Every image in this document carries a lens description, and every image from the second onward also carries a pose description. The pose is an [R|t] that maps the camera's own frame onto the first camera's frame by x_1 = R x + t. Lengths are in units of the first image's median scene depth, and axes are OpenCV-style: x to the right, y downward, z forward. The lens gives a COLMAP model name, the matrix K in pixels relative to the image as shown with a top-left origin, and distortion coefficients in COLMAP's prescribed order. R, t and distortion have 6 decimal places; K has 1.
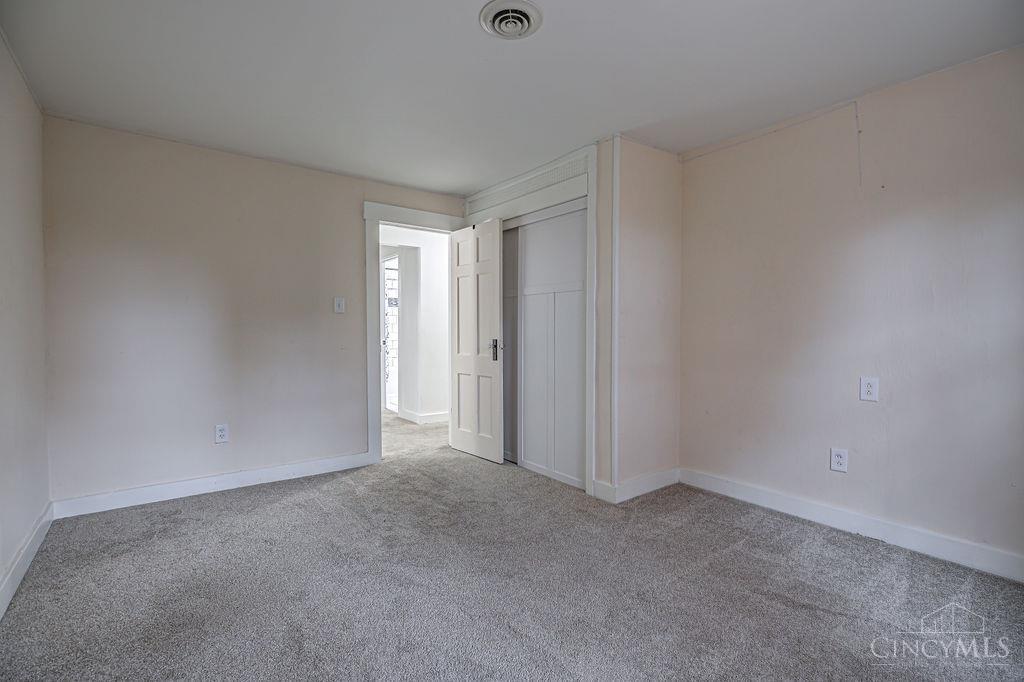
lens RADIAL K [[468.8, 0, 512.9], [0, 468.8, 339.0], [0, 0, 1]] dist [-0.002709, 0.000213]
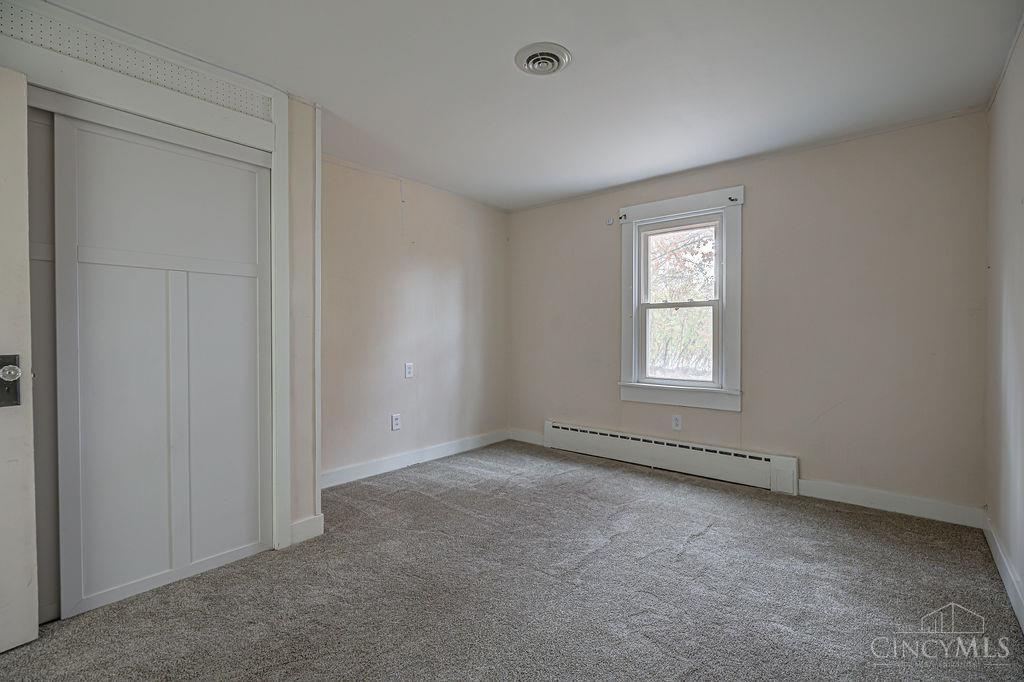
lens RADIAL K [[468.8, 0, 508.0], [0, 468.8, 341.6], [0, 0, 1]] dist [-0.002709, 0.000213]
pose [[-0.208749, -0.016593, 0.977828, -0.721347], [0.025725, 0.999417, 0.022451, -0.012723], [-0.977631, 0.029841, -0.208201, 0.873335]]
